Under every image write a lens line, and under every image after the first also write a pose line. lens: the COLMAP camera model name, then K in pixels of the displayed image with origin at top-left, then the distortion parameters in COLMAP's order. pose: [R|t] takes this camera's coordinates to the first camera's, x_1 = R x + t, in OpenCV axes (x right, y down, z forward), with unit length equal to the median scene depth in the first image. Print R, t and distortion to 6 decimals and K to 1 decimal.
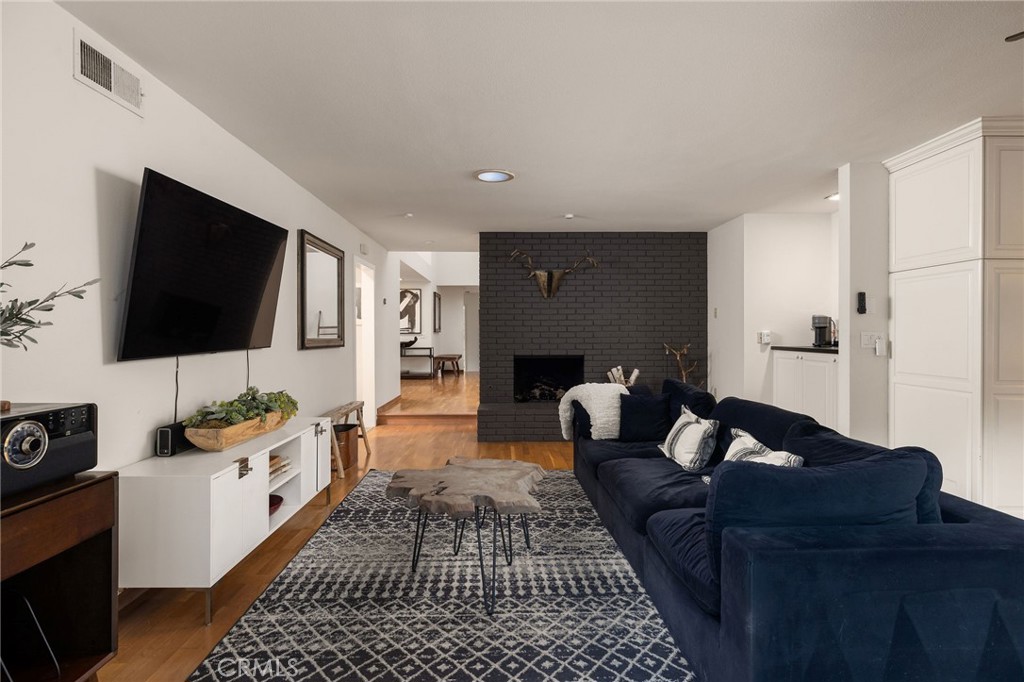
lens RADIAL K [[531.8, 0, 511.3], [0, 531.8, 339.5], [0, 0, 1]] dist [-0.003001, -0.000166]
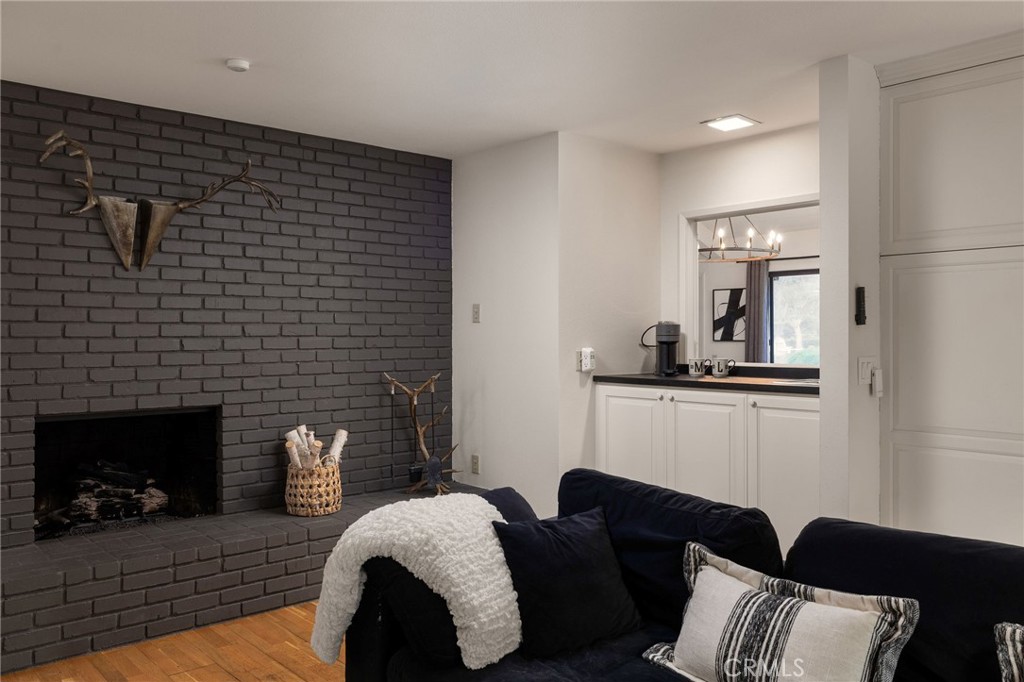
lens RADIAL K [[810.9, 0, 511.4], [0, 810.9, 336.5], [0, 0, 1]] dist [0.007881, 0.004076]
pose [[0.762290, -0.000141, 0.647236, -0.111043], [0.007358, 0.999937, -0.008448, -0.019180], [-0.647194, 0.011202, 0.762243, 0.351241]]
